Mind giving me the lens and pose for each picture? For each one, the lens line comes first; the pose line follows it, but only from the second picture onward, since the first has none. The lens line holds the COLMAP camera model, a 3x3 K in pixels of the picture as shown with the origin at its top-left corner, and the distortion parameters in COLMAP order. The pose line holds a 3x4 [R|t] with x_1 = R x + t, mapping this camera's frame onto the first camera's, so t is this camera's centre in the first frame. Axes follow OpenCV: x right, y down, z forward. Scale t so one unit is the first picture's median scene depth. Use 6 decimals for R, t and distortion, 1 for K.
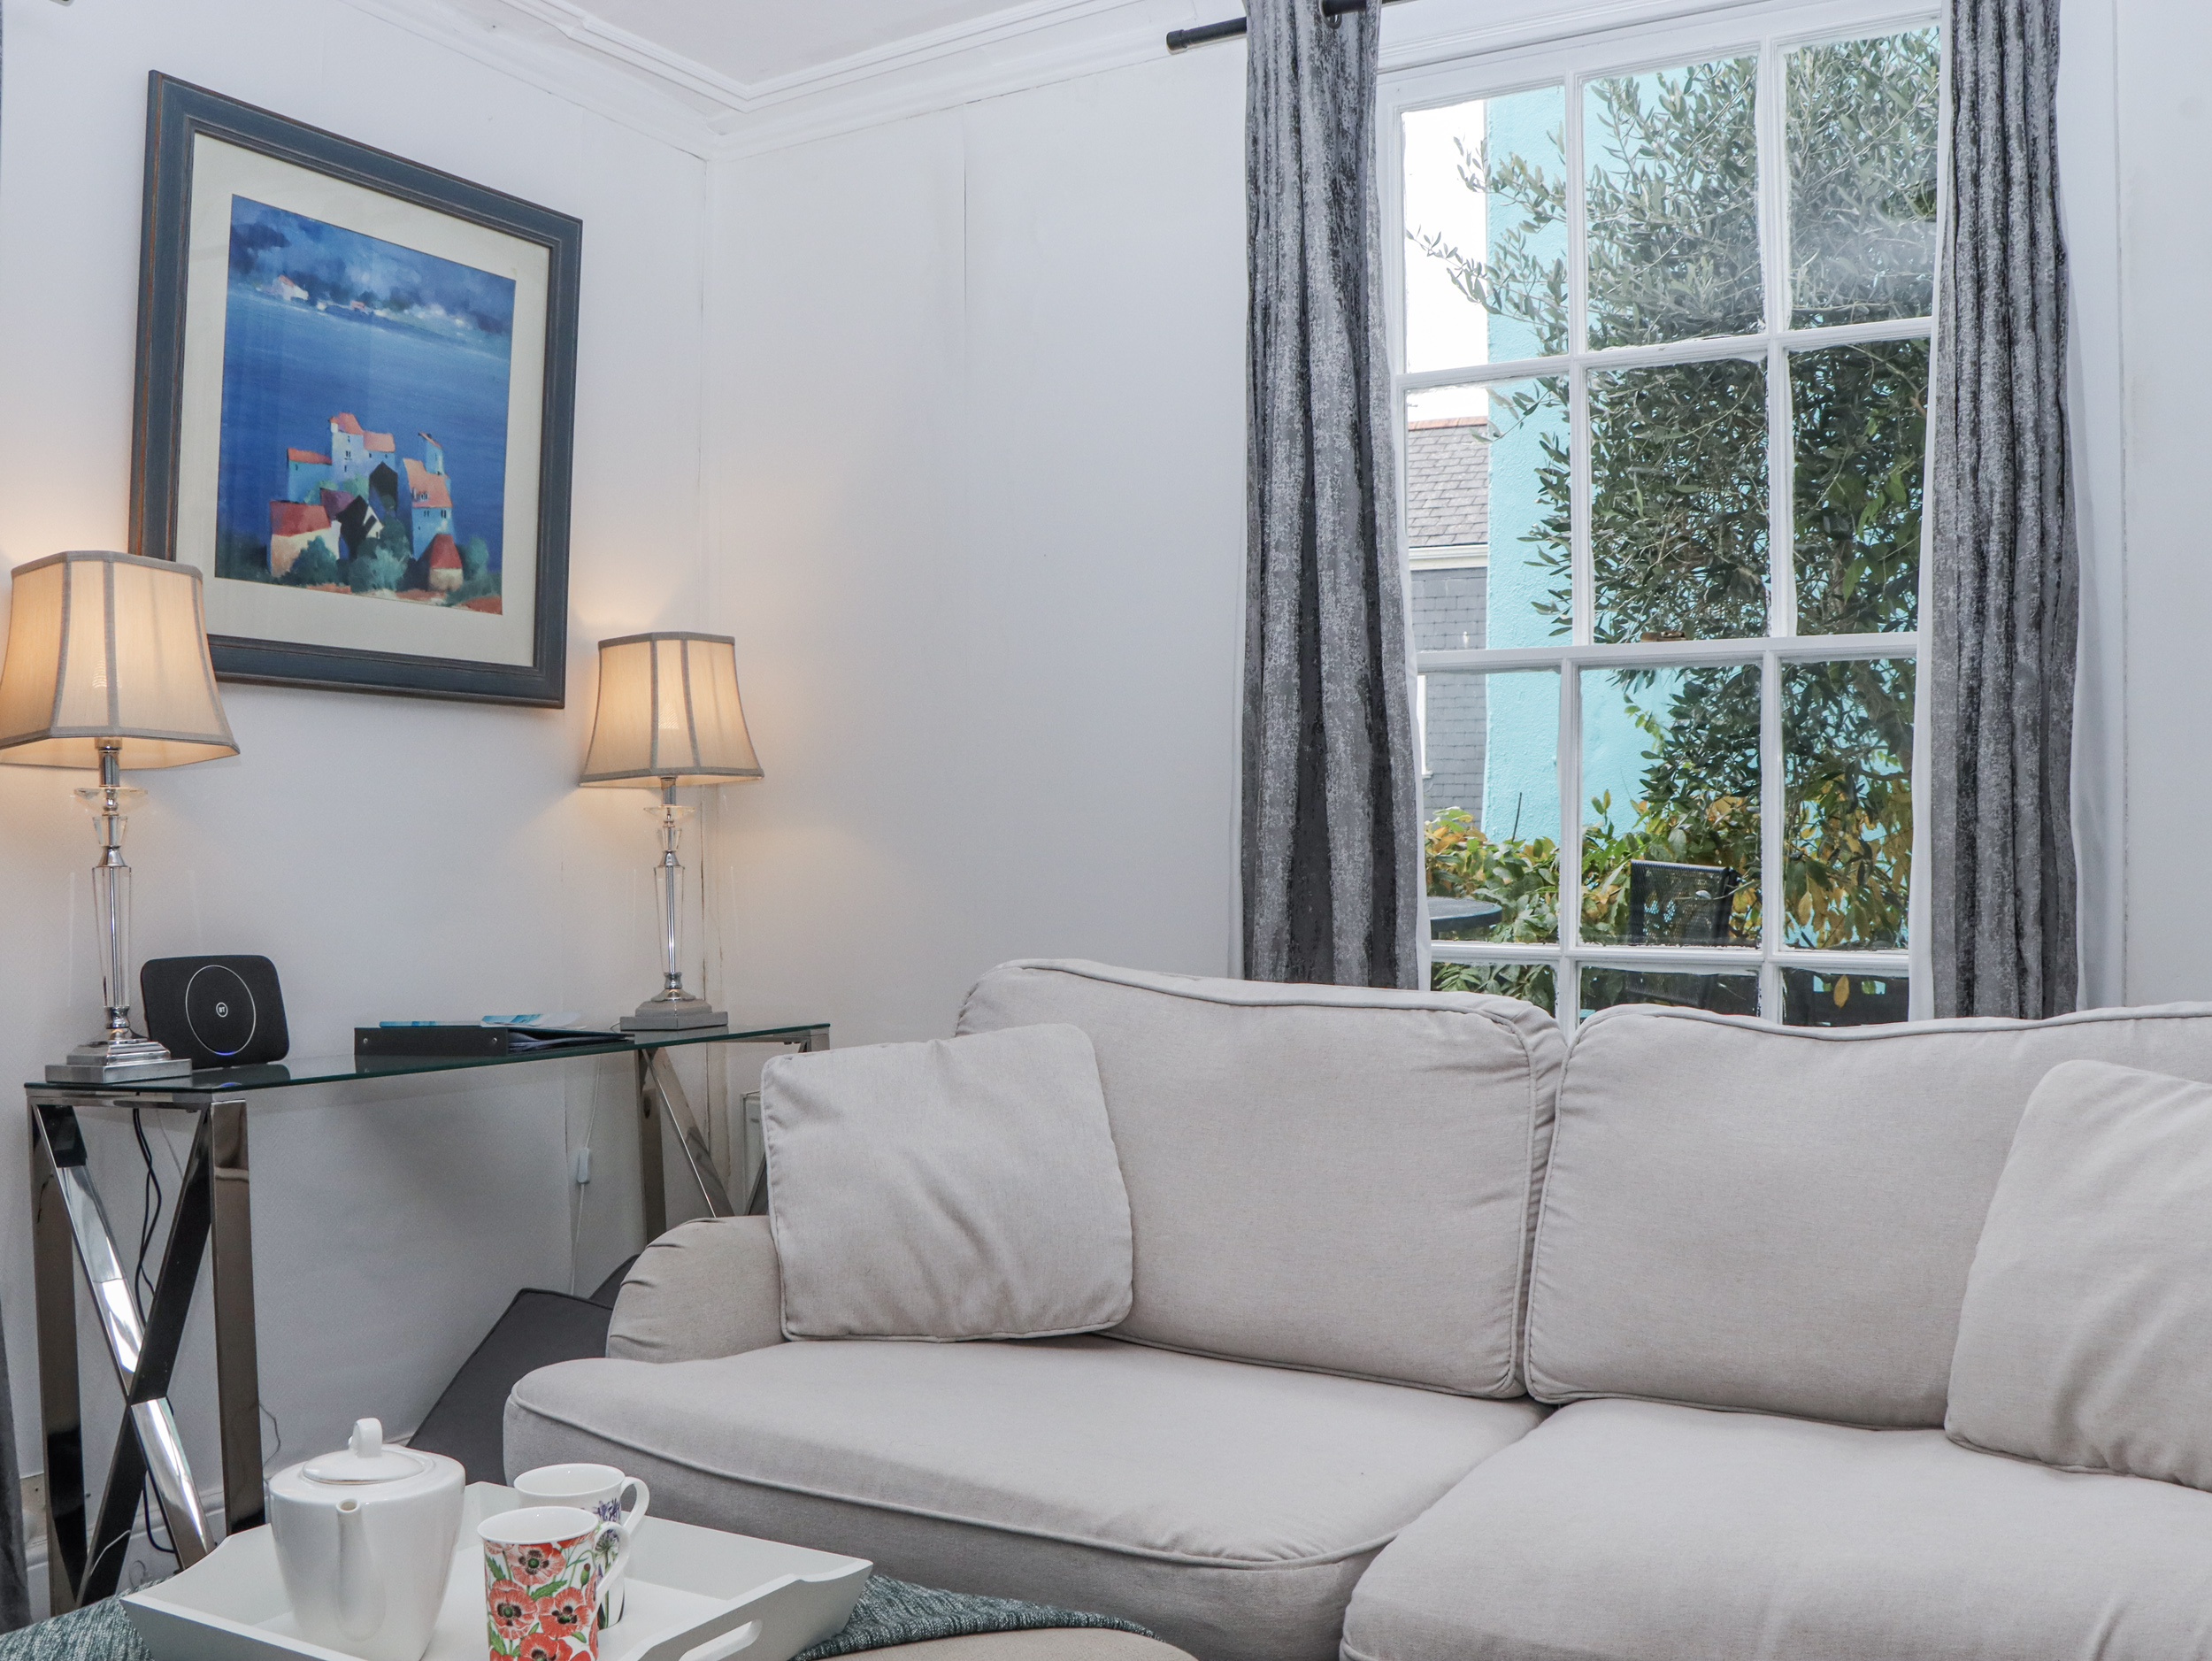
lens RADIAL K [[2068.8, 0, 1106.0], [0, 2068.8, 830.5], [0, 0, 1]] dist [-0.100150, -0.000930]
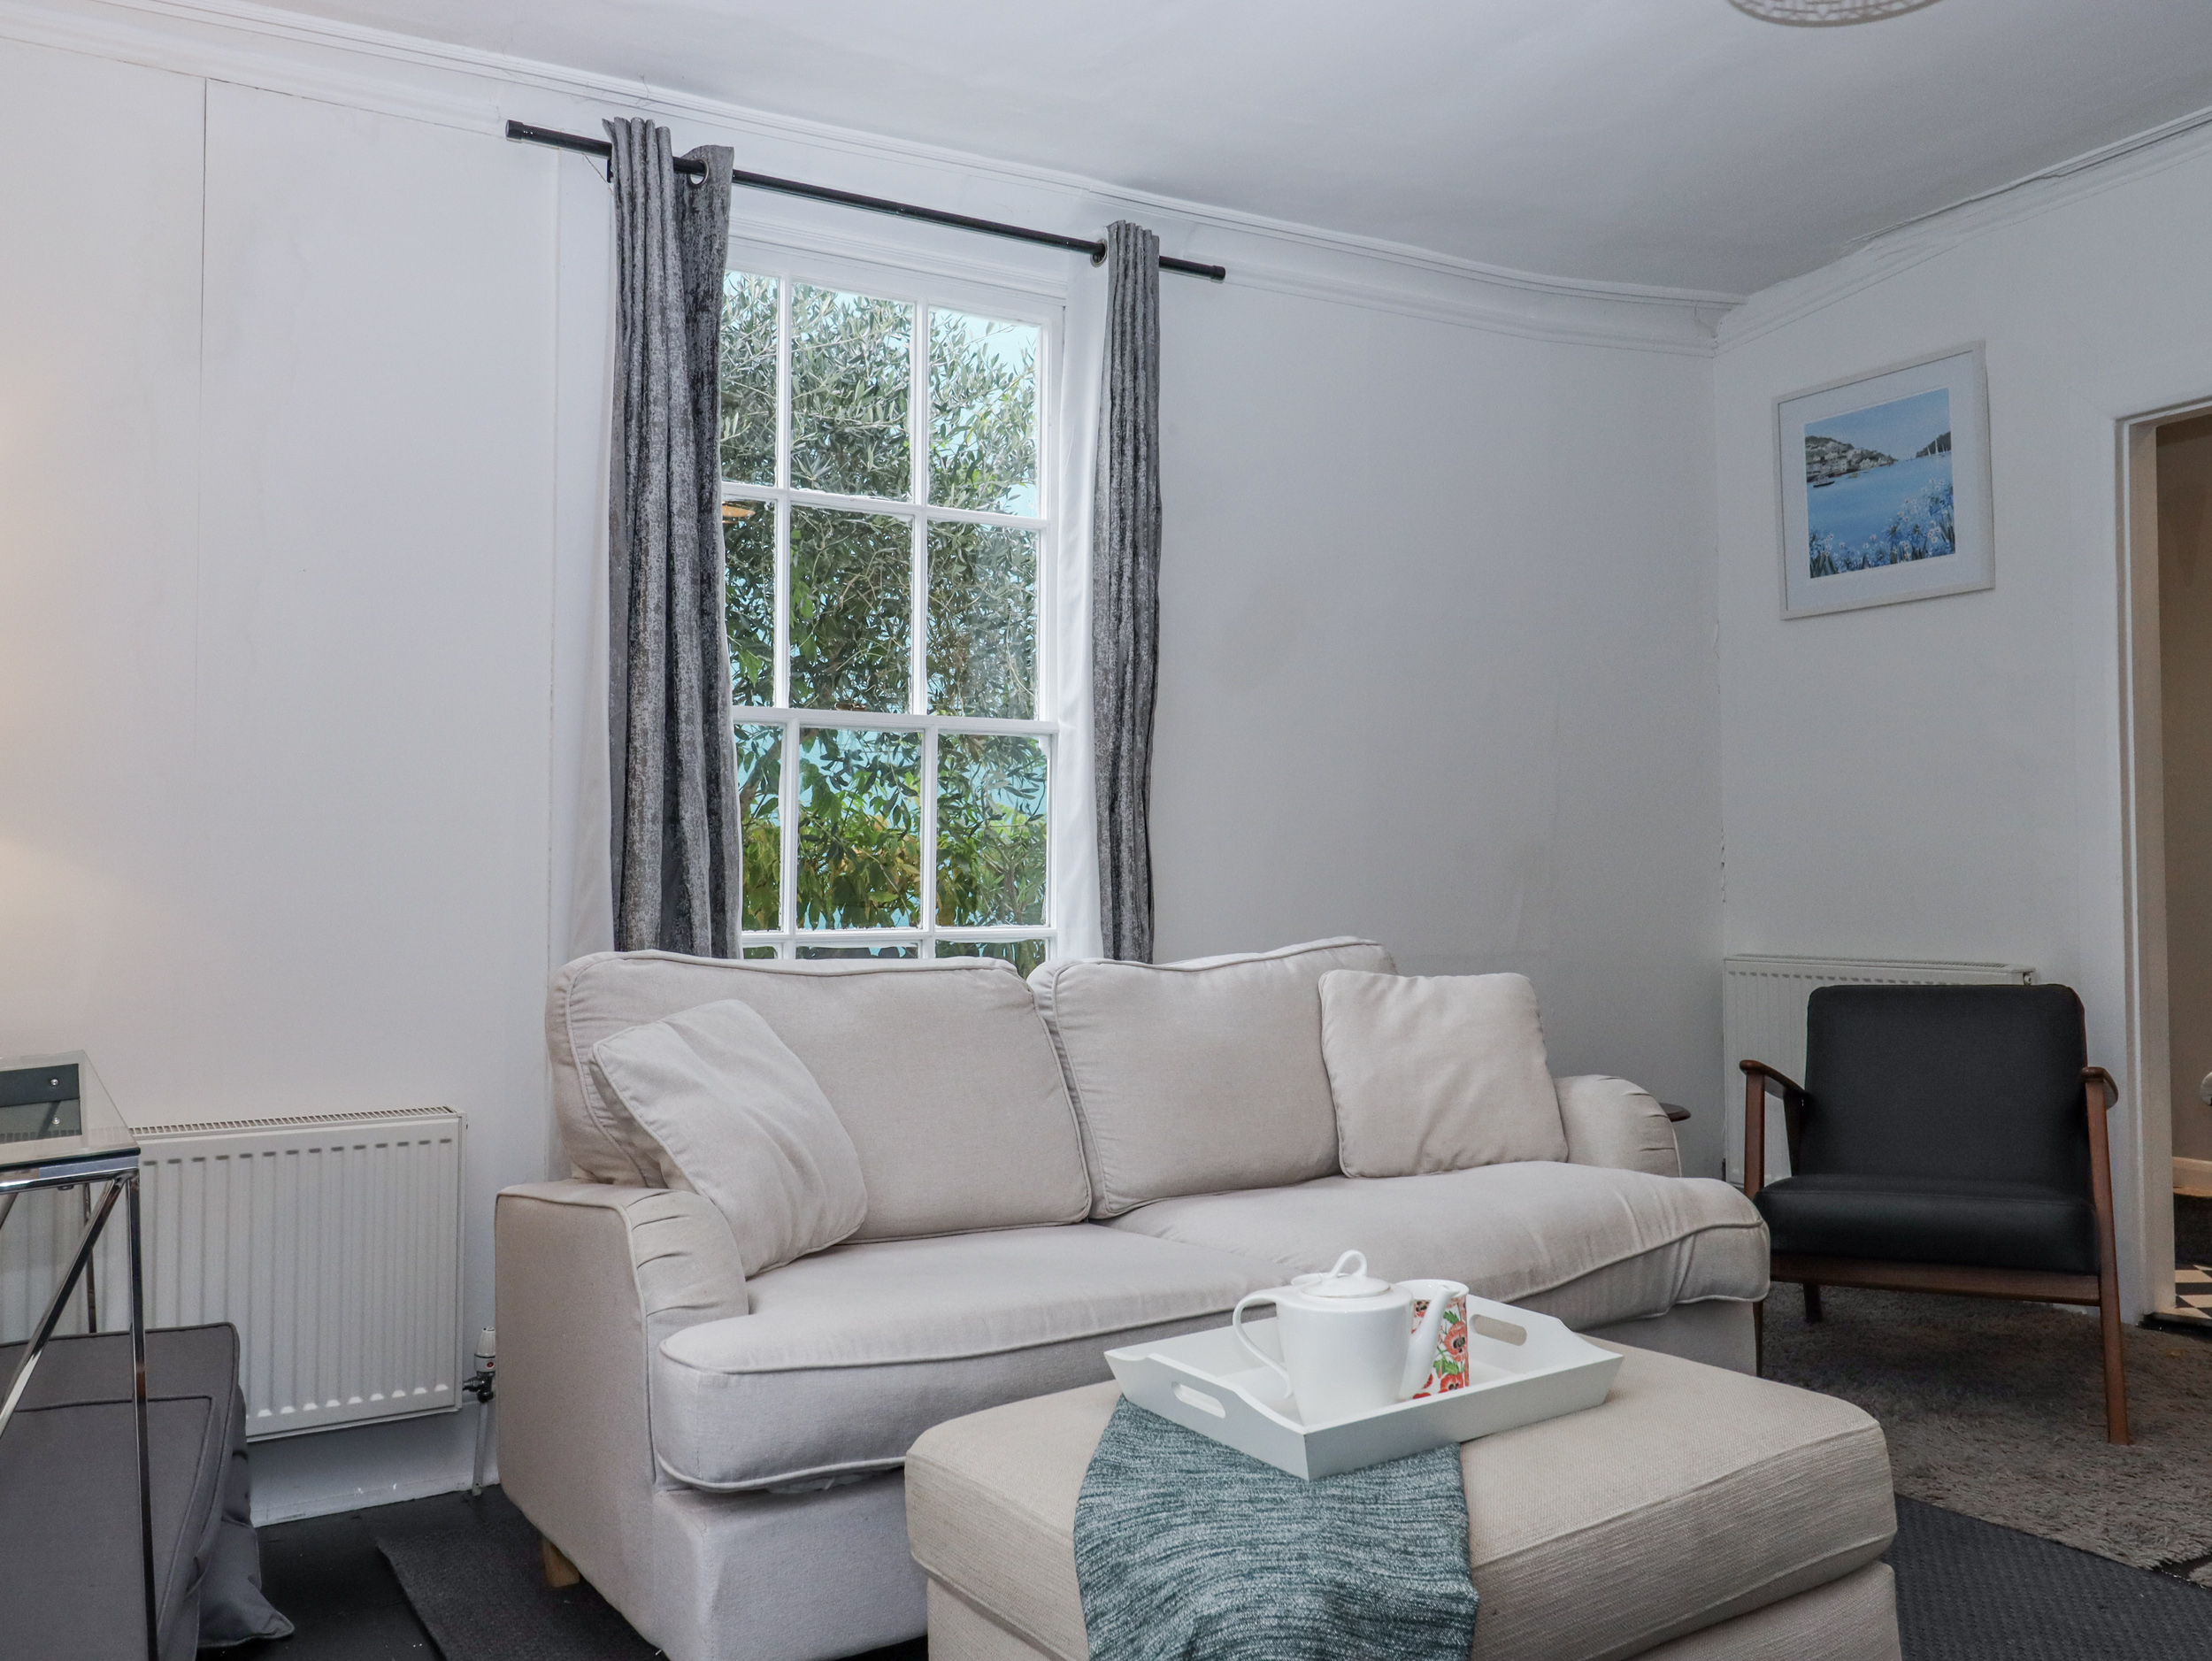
lens RADIAL K [[1797.8, 0, 1106.0], [0, 1797.8, 830.5], [0, 0, 1]] dist [0.005212, 0.001996]
pose [[0.467034, 0.020632, 0.883999, -0.870883], [-0.009586, 0.999787, -0.018270, 0.013205], [-0.884188, 0.000058, 0.467132, 0.326886]]
